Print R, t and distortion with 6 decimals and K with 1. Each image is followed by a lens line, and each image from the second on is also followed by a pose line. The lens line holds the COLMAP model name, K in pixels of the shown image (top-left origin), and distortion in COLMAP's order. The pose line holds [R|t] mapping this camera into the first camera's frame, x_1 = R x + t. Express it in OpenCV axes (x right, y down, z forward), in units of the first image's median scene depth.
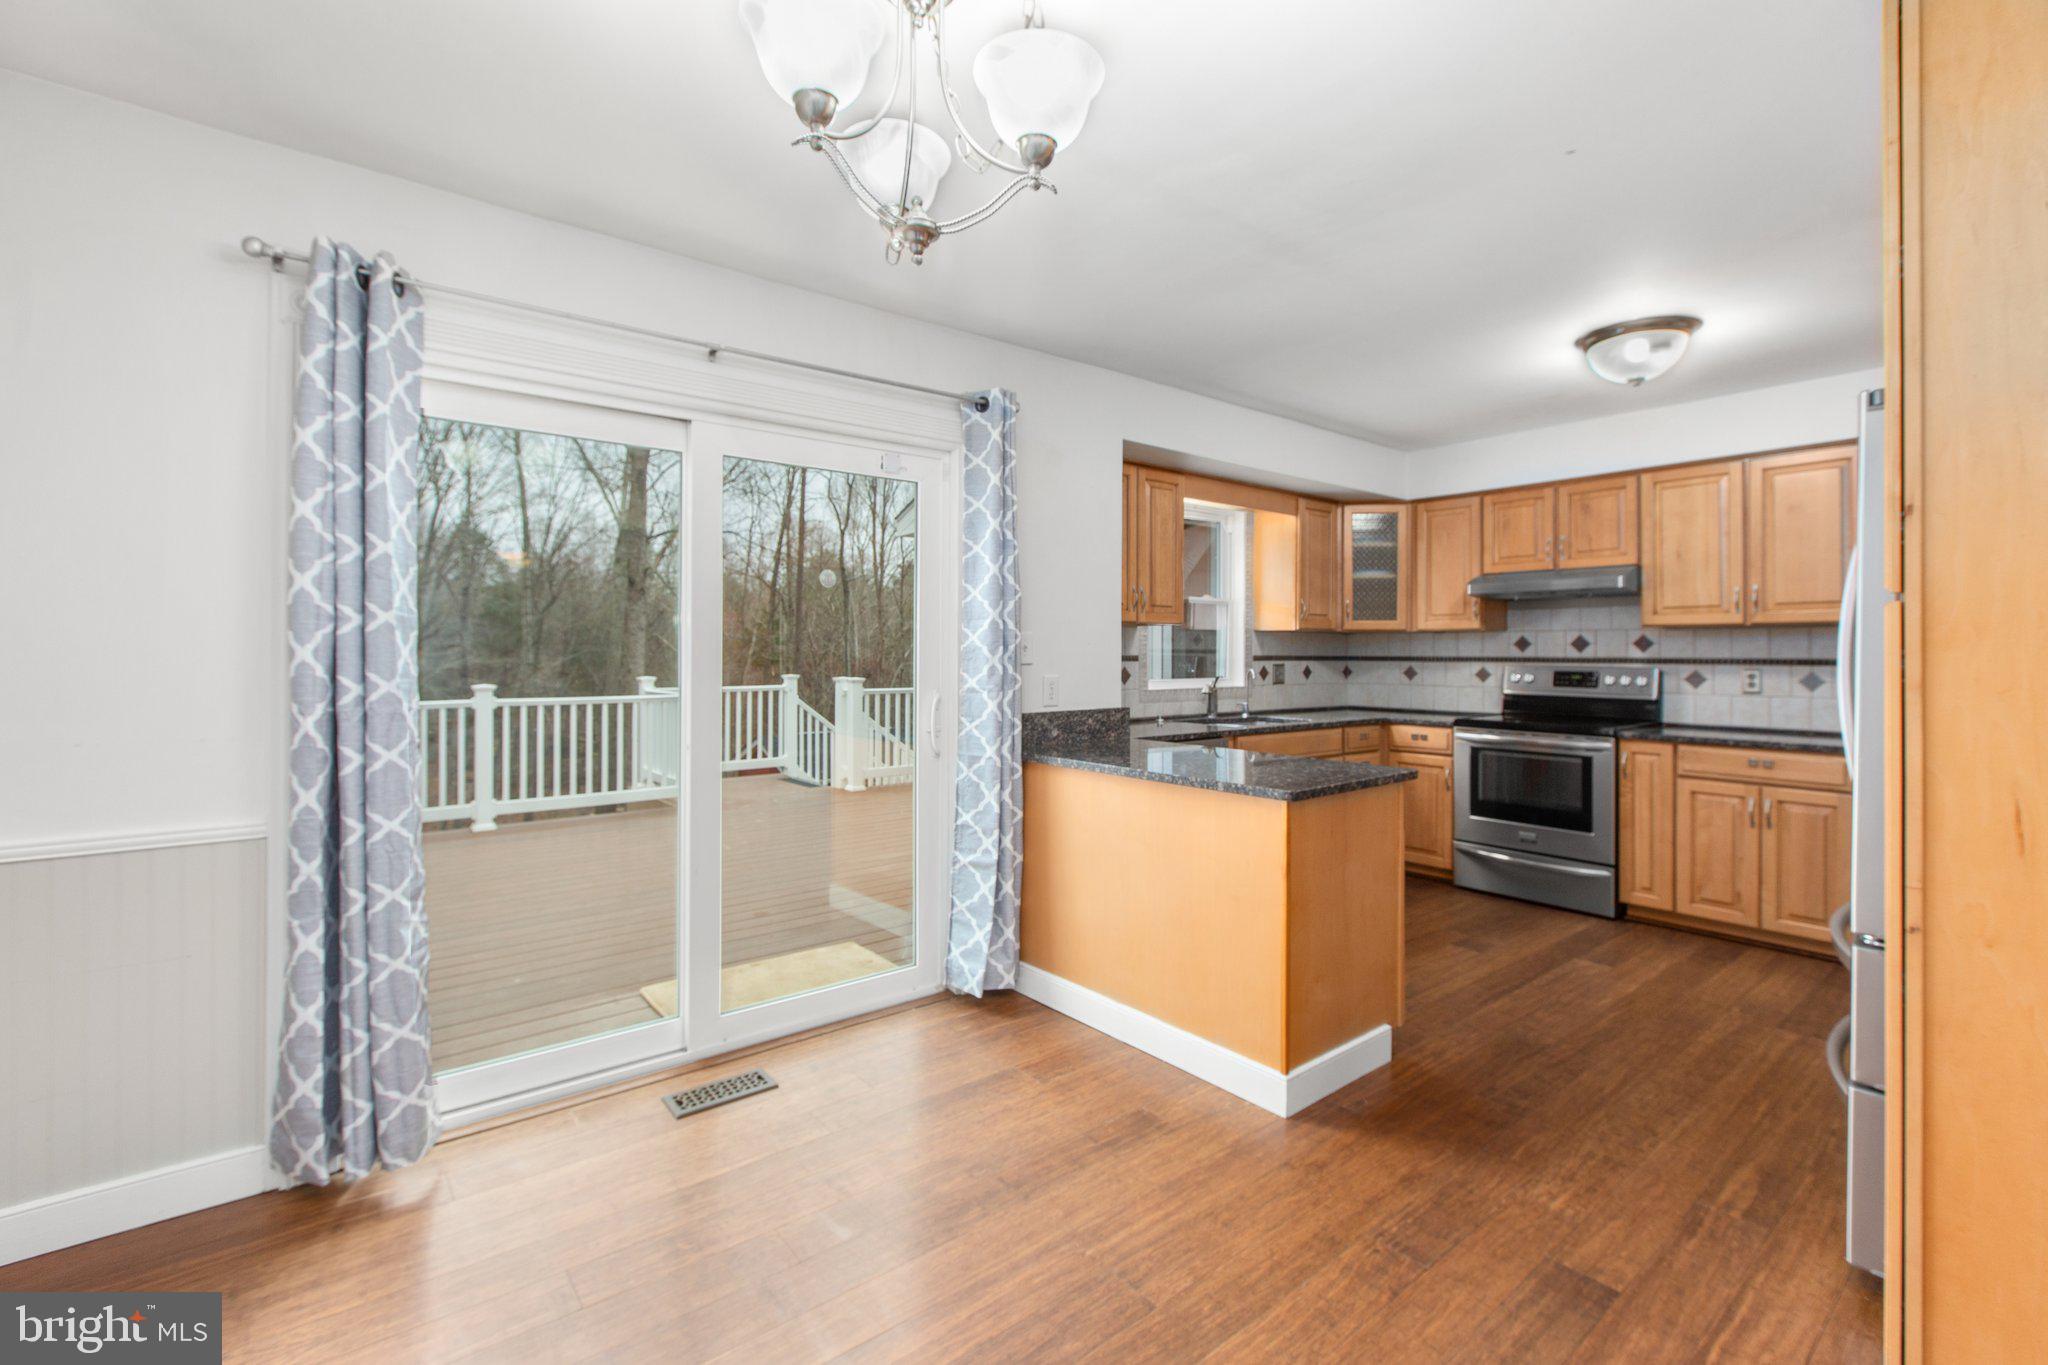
lens RADIAL K [[908.9, 0, 1042.7], [0, 908.9, 645.5], [0, 0, 1]] dist [-0.001053, 0.000782]
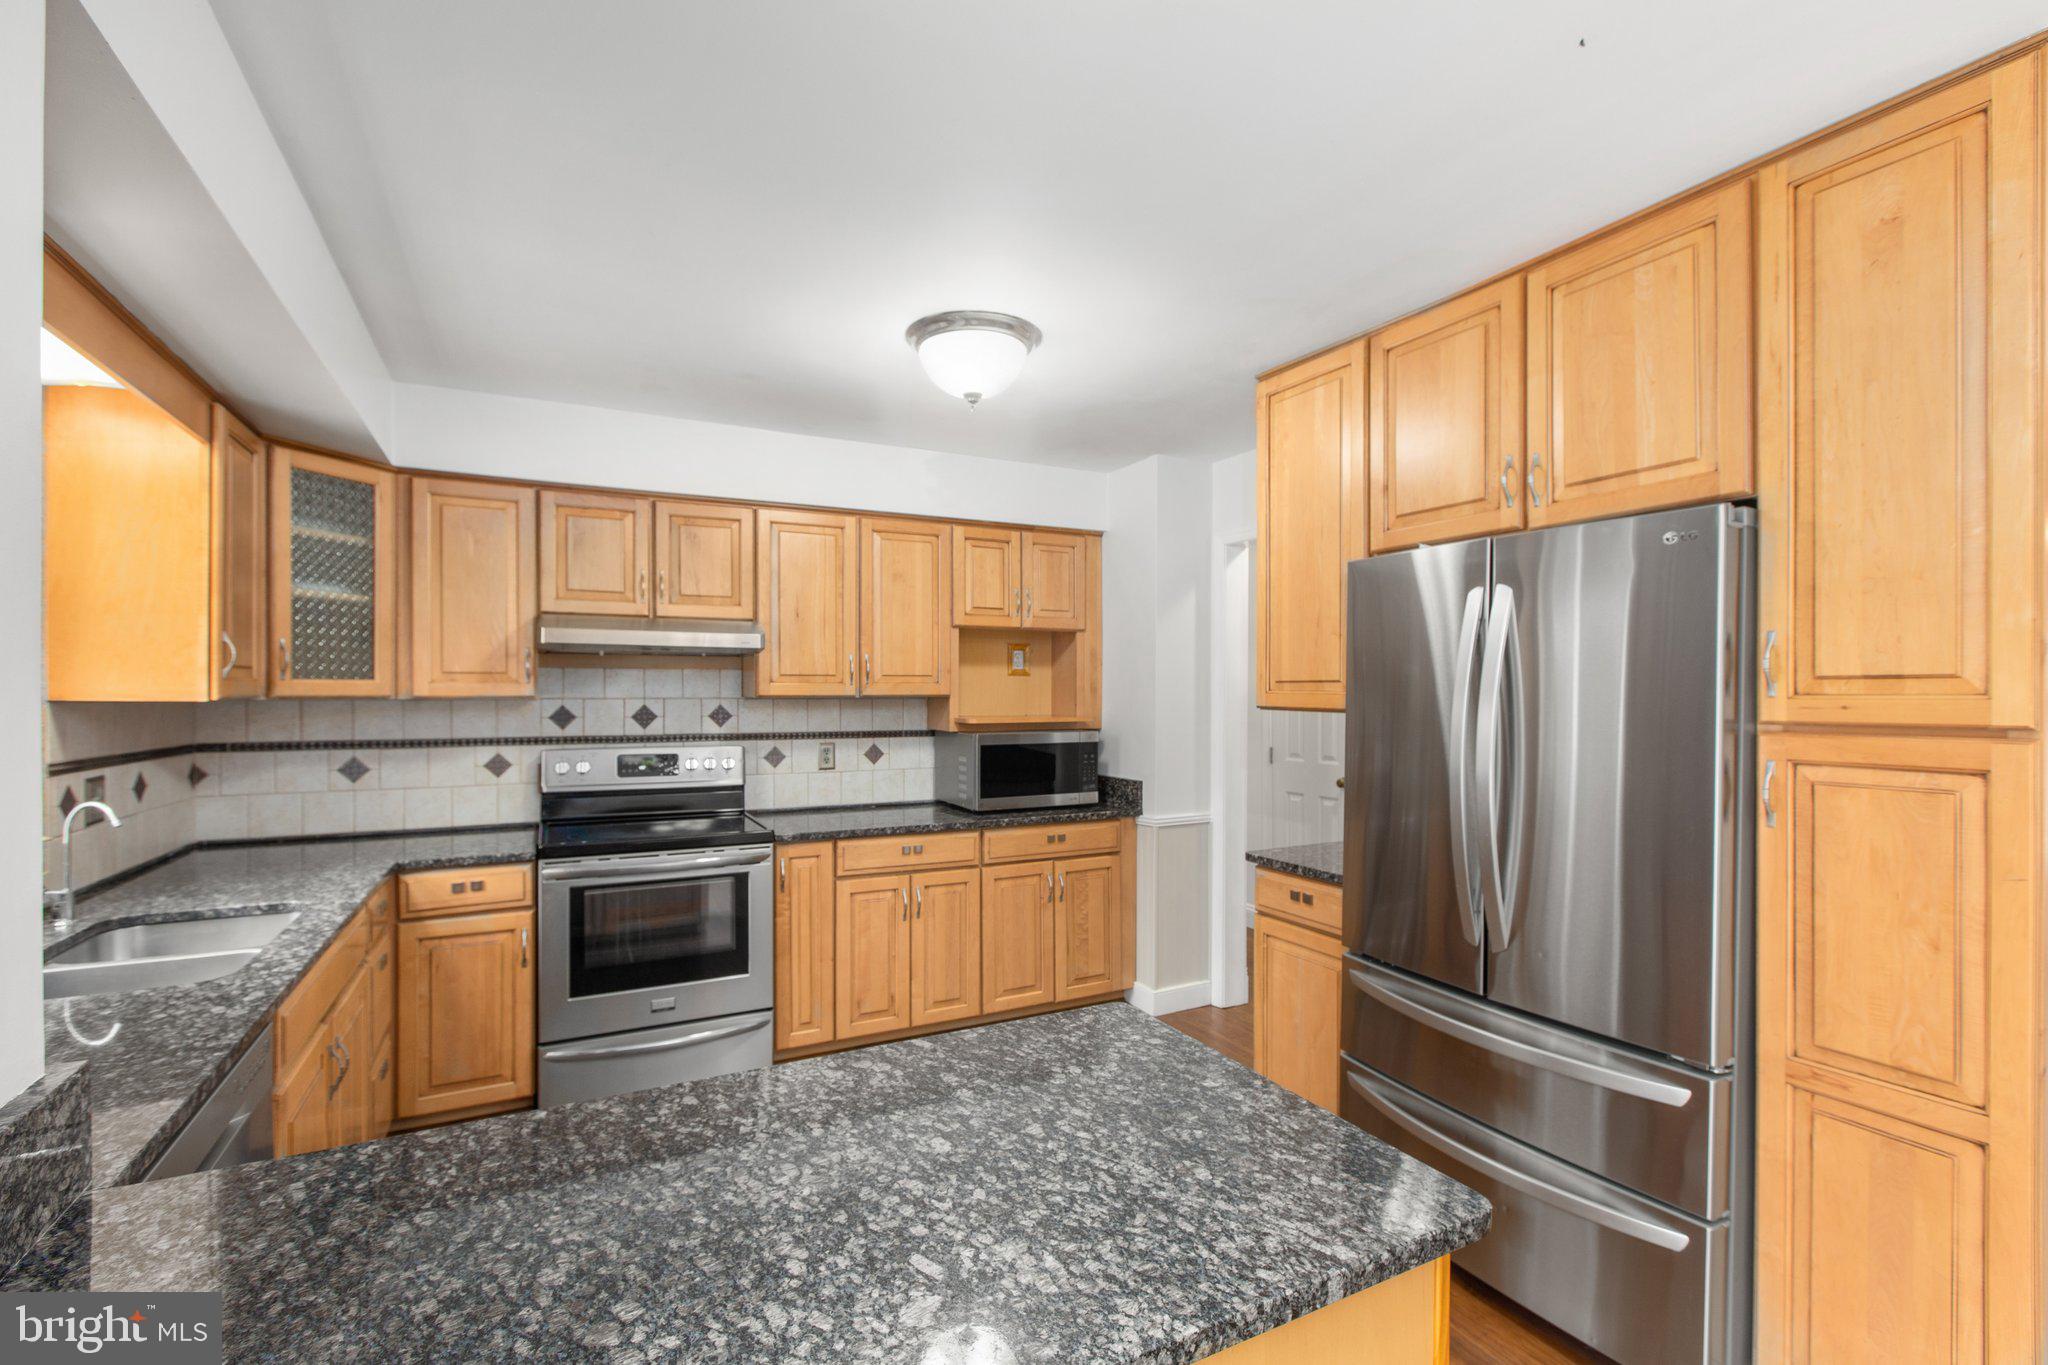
lens RADIAL K [[908.9, 0, 1014.3], [0, 908.9, 692.3], [0, 0, 1]] dist [-0.001053, 0.000782]
pose [[0.215991, -0.002878, 0.976391, -0.092093], [-0.007449, 0.999962, 0.004596, -0.035461], [-0.976367, -0.008266, 0.215961, 0.699375]]
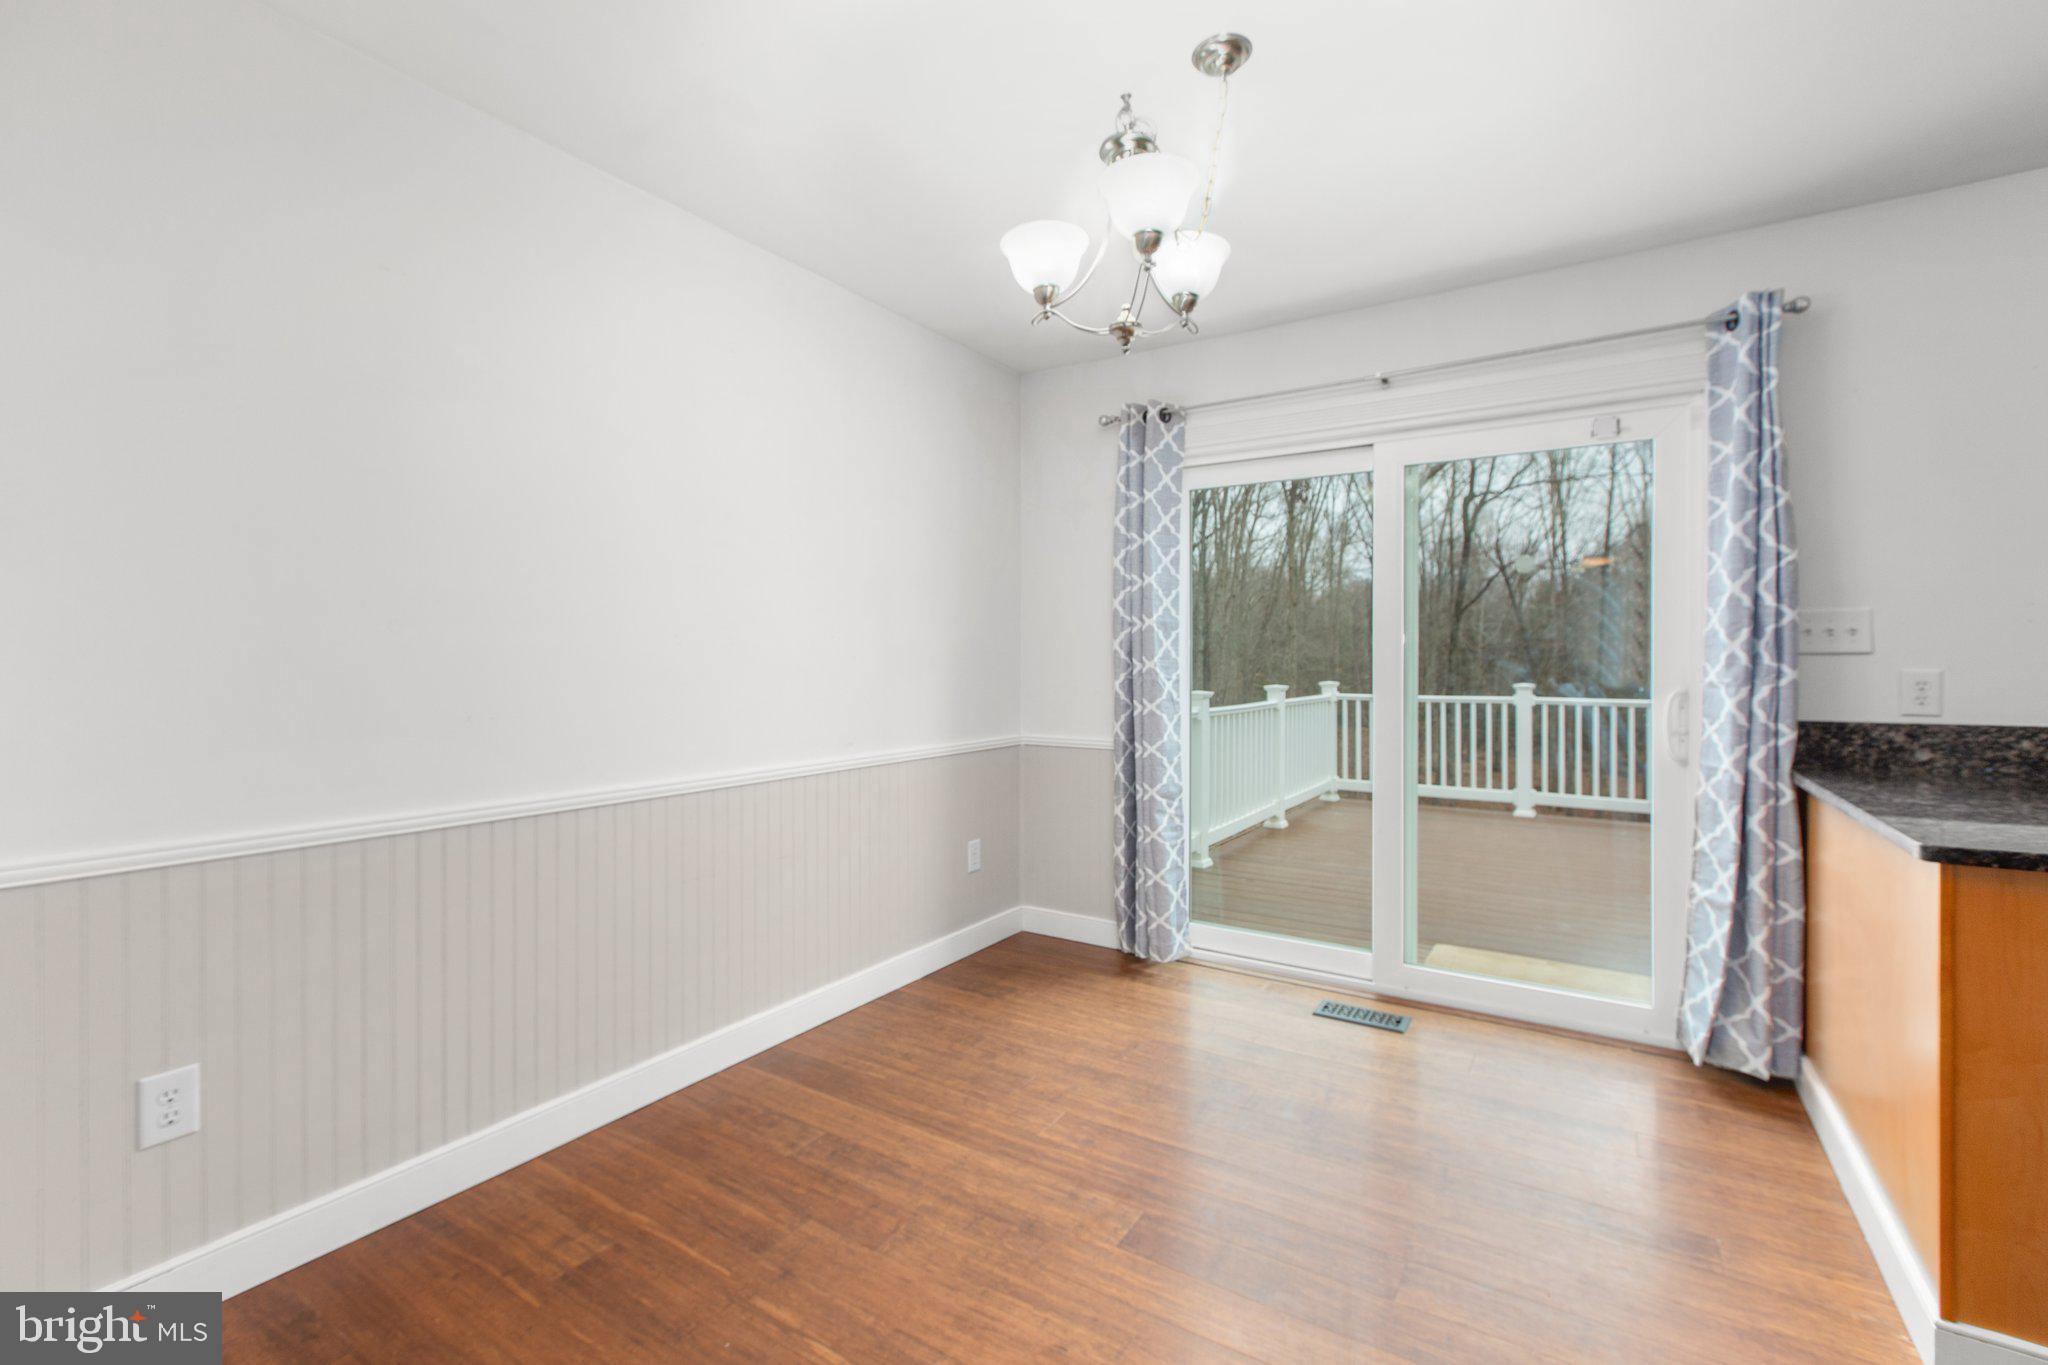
lens RADIAL K [[908.9, 0, 1021.8], [0, 908.9, 660.2], [0, 0, 1]] dist [-0.001053, 0.000782]
pose [[0.307171, -0.003712, -0.951647, 0.361725], [0.007126, 0.999973, -0.001601, 0.017943], [0.951628, -0.006290, 0.307189, 0.129374]]
